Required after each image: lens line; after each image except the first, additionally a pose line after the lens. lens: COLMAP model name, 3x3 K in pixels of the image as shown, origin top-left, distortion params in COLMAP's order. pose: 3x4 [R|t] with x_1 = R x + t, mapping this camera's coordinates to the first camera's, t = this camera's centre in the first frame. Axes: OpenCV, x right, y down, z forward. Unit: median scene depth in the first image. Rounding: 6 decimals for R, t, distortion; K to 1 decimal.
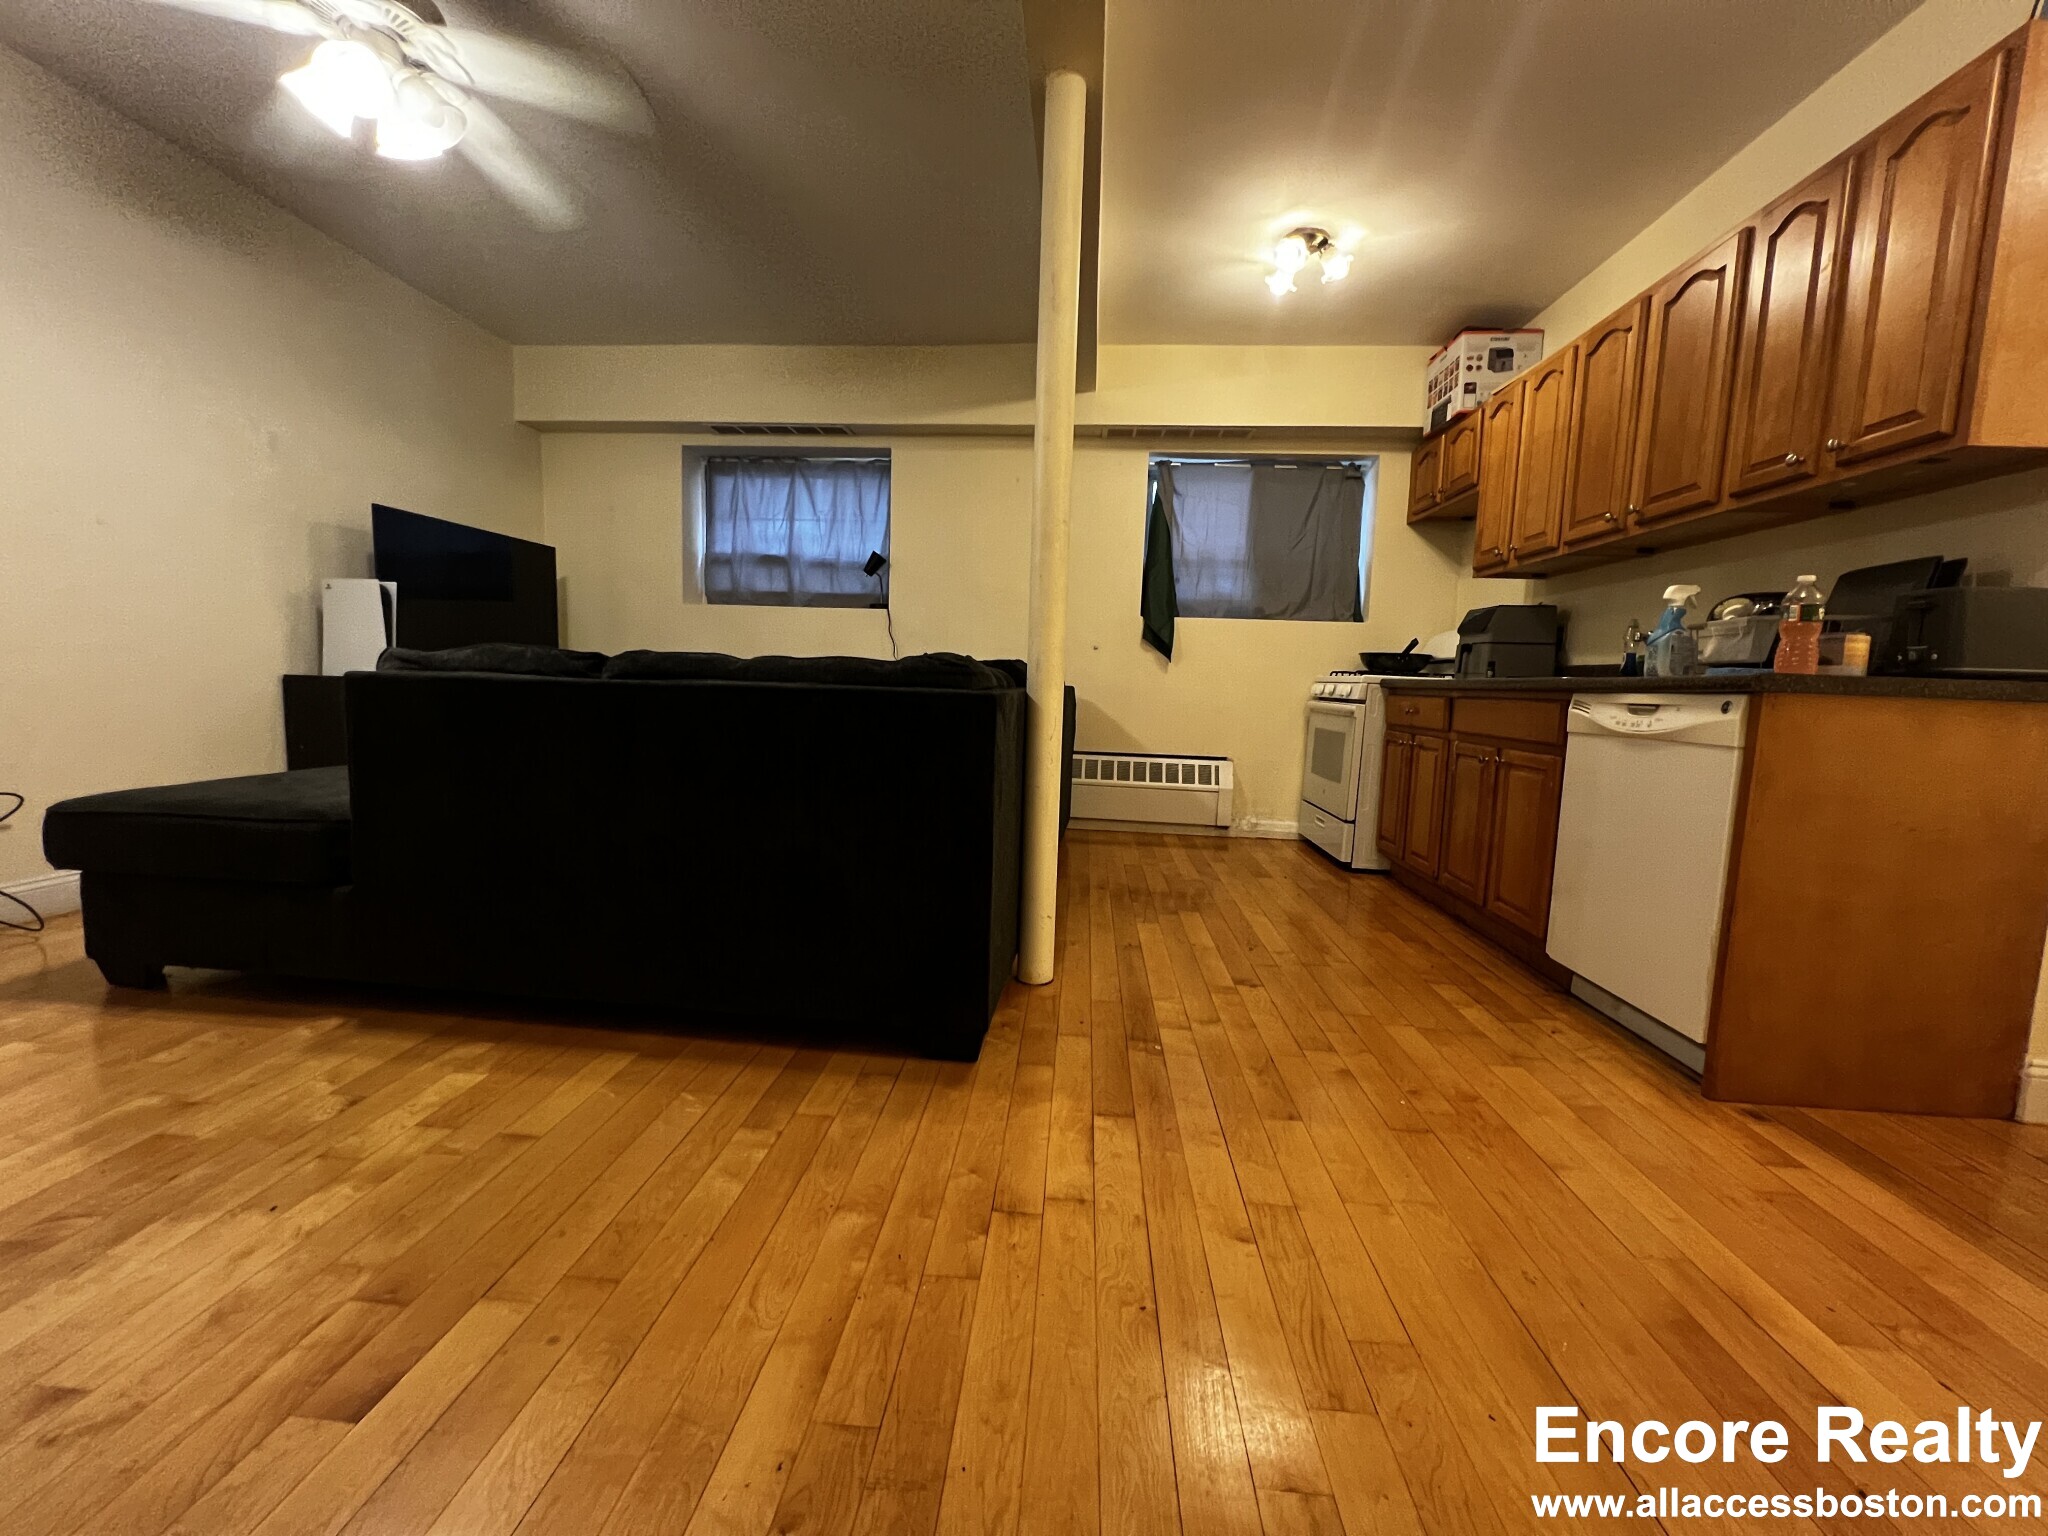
lens RADIAL K [[819.6, 0, 1020.3], [0, 819.6, 762.7], [0, 0, 1]] dist [0.000049, 0.000330]
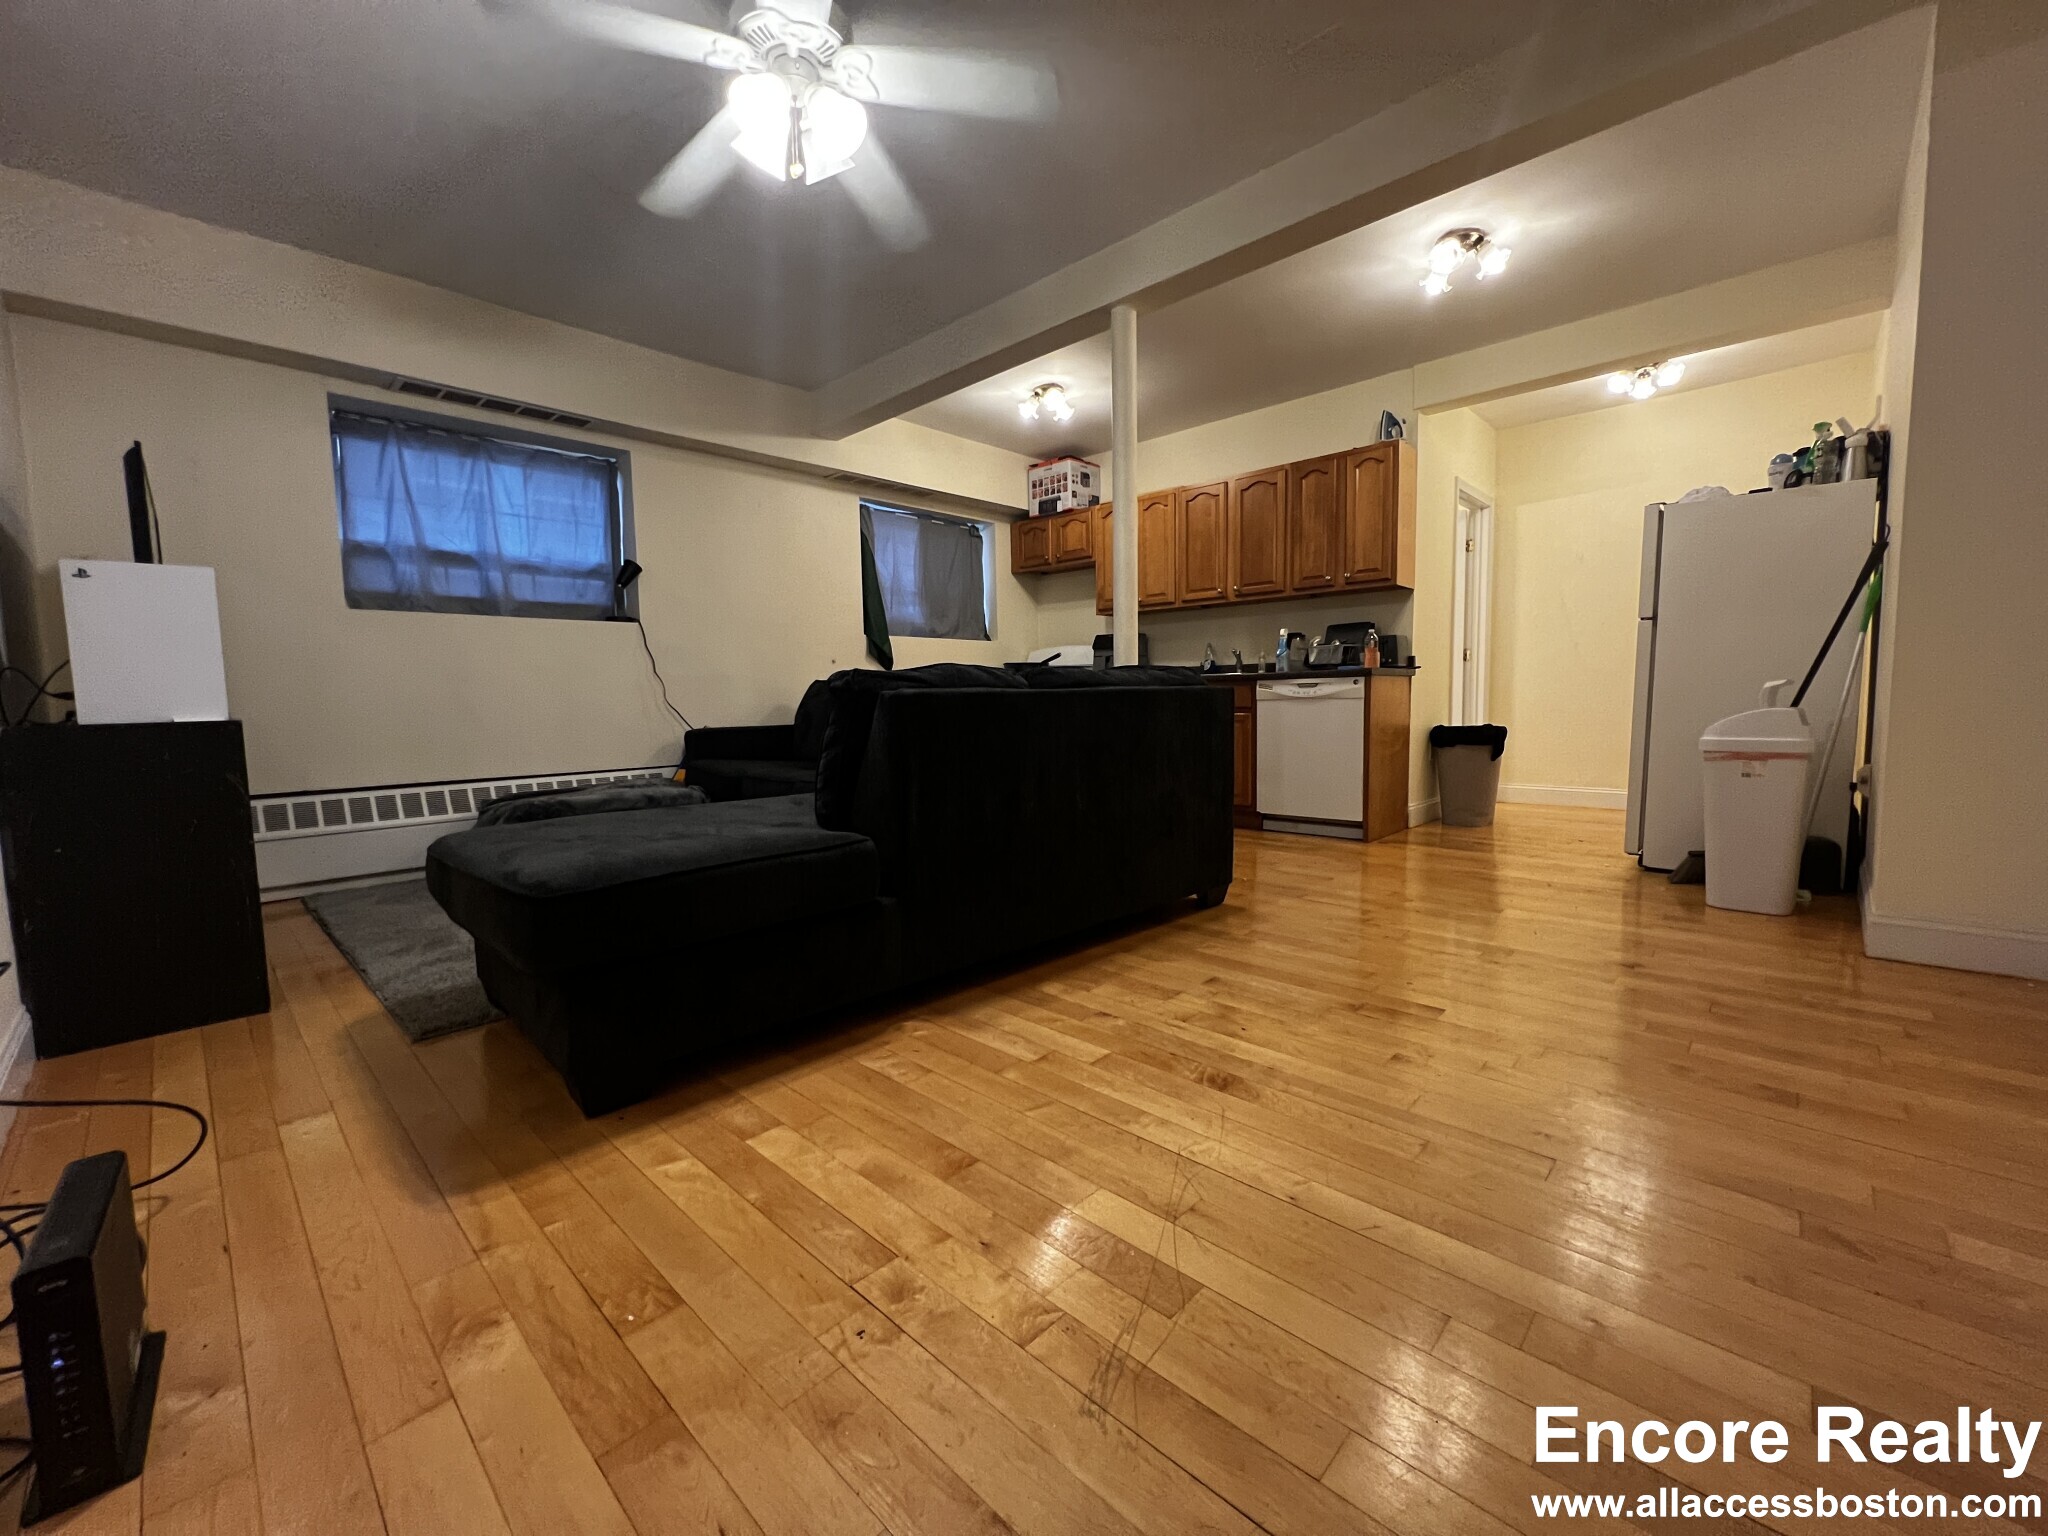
lens RADIAL K [[819.6, 0, 1020.3], [0, 819.6, 762.7], [0, 0, 1]] dist [0.000049, 0.000330]
pose [[0.631538, -0.107413, 0.767869, -0.786111], [0.117055, 0.992215, 0.042522, -0.023438], [-0.766458, 0.063029, 0.639194, 0.103783]]
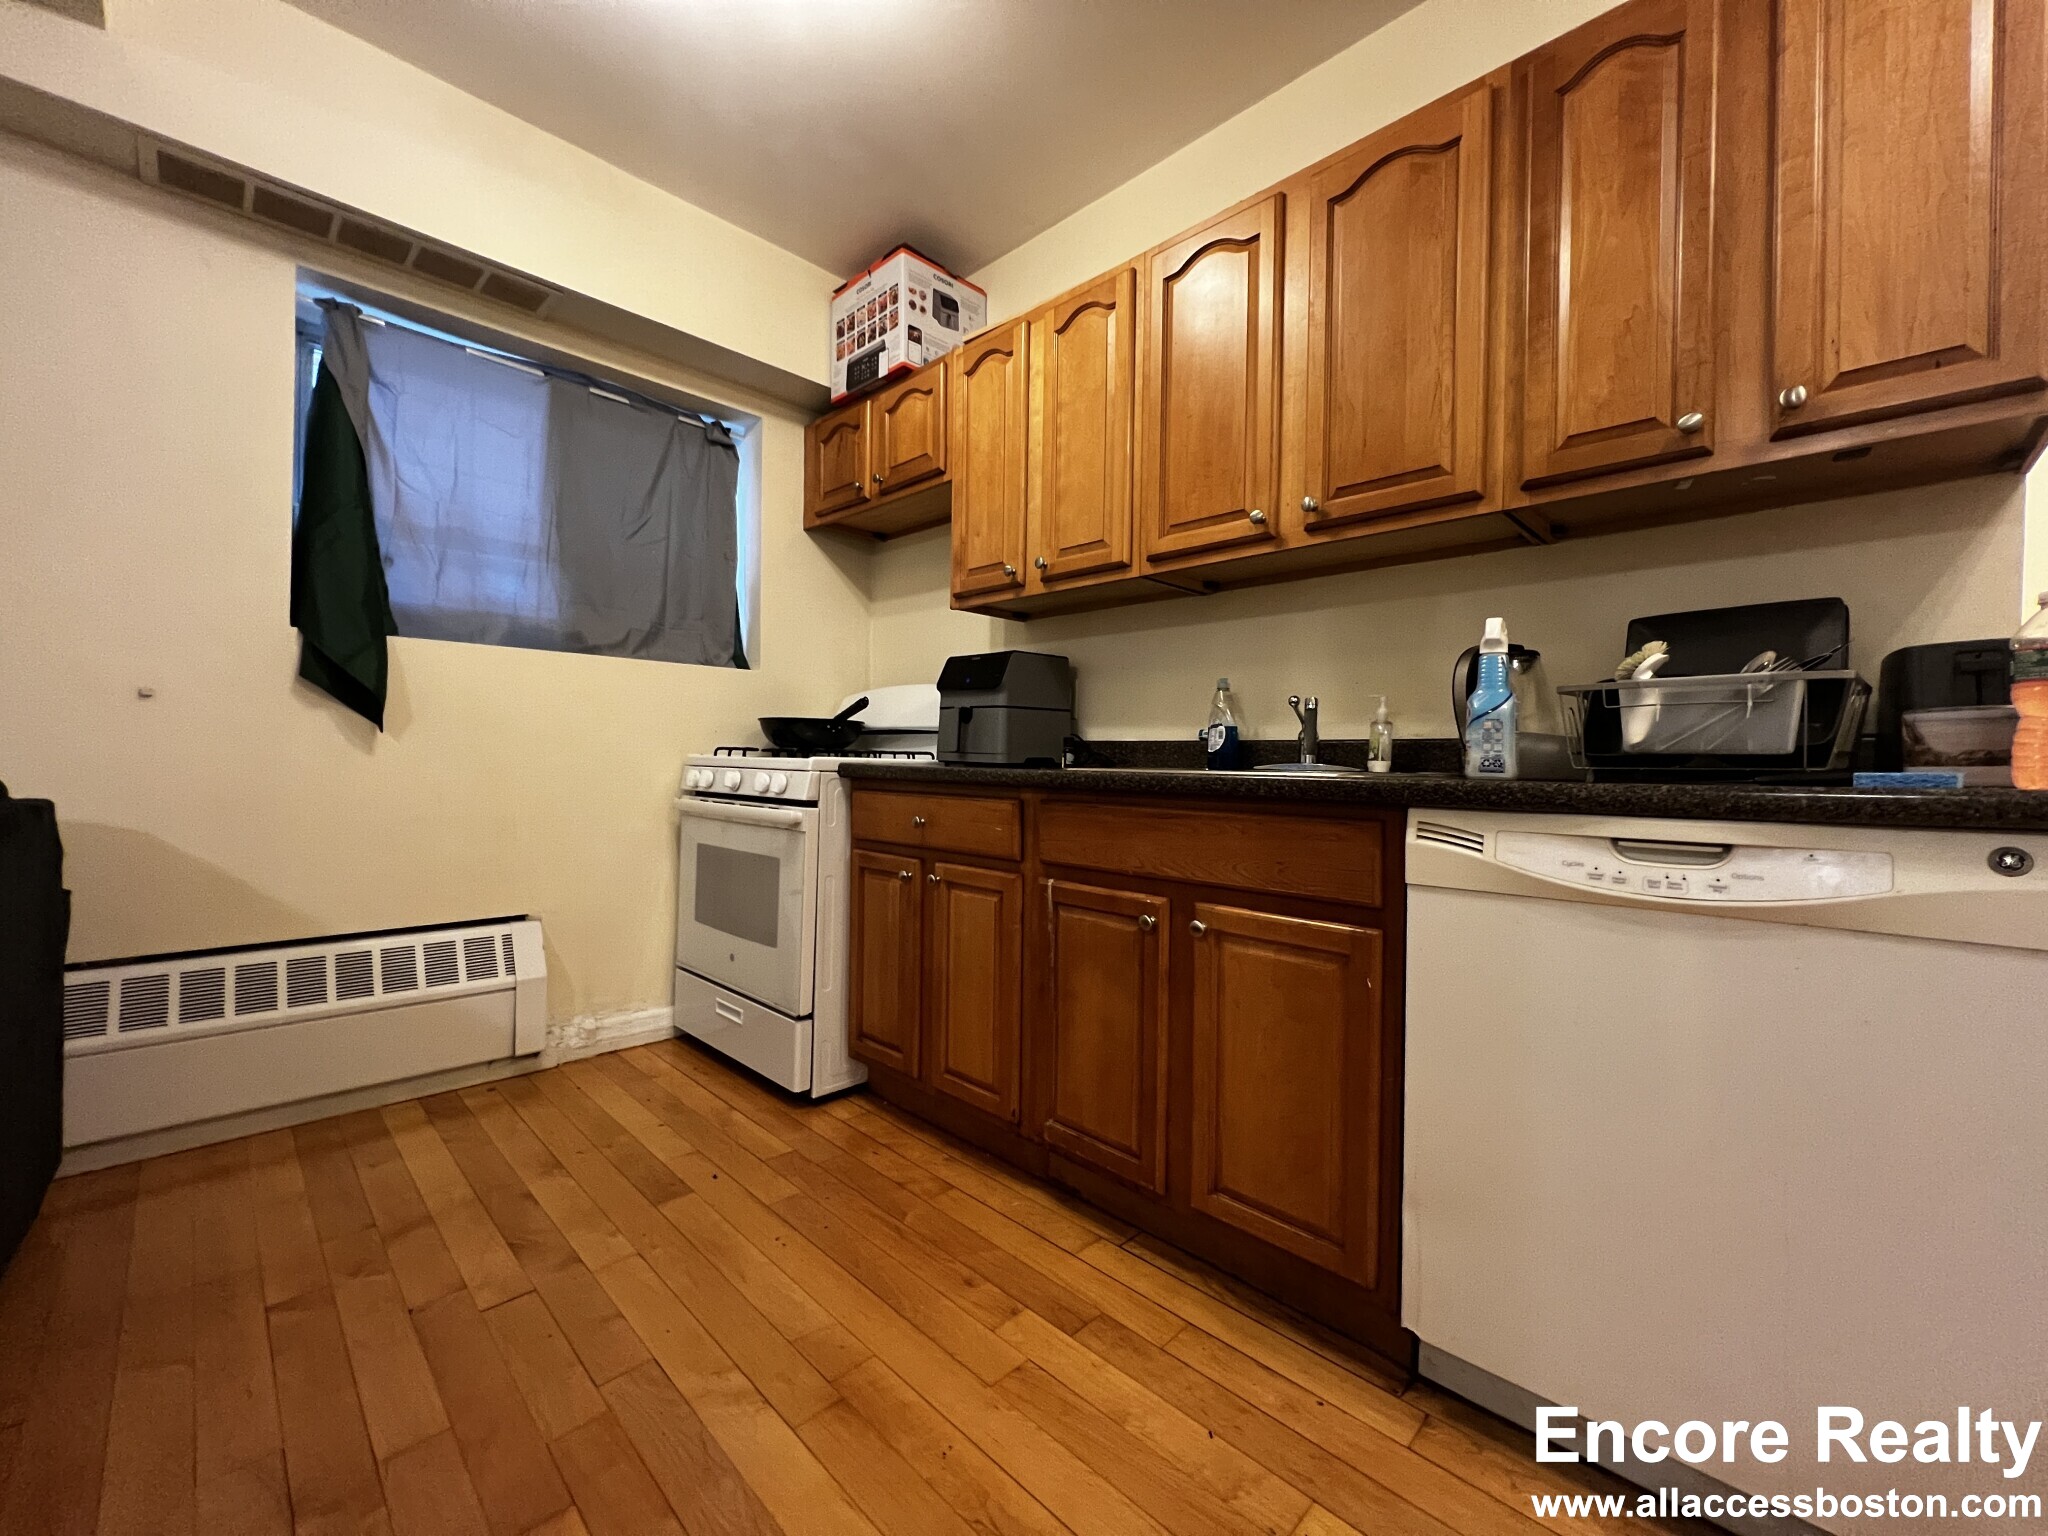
lens RADIAL K [[819.6, 0, 1020.3], [0, 819.6, 762.7], [0, 0, 1]] dist [0.000049, 0.000330]
pose [[0.645125, -0.027098, 0.763596, 0.075969], [0.083671, 0.995866, -0.035349, -0.071325], [-0.759482, 0.086695, 0.644726, 0.526318]]
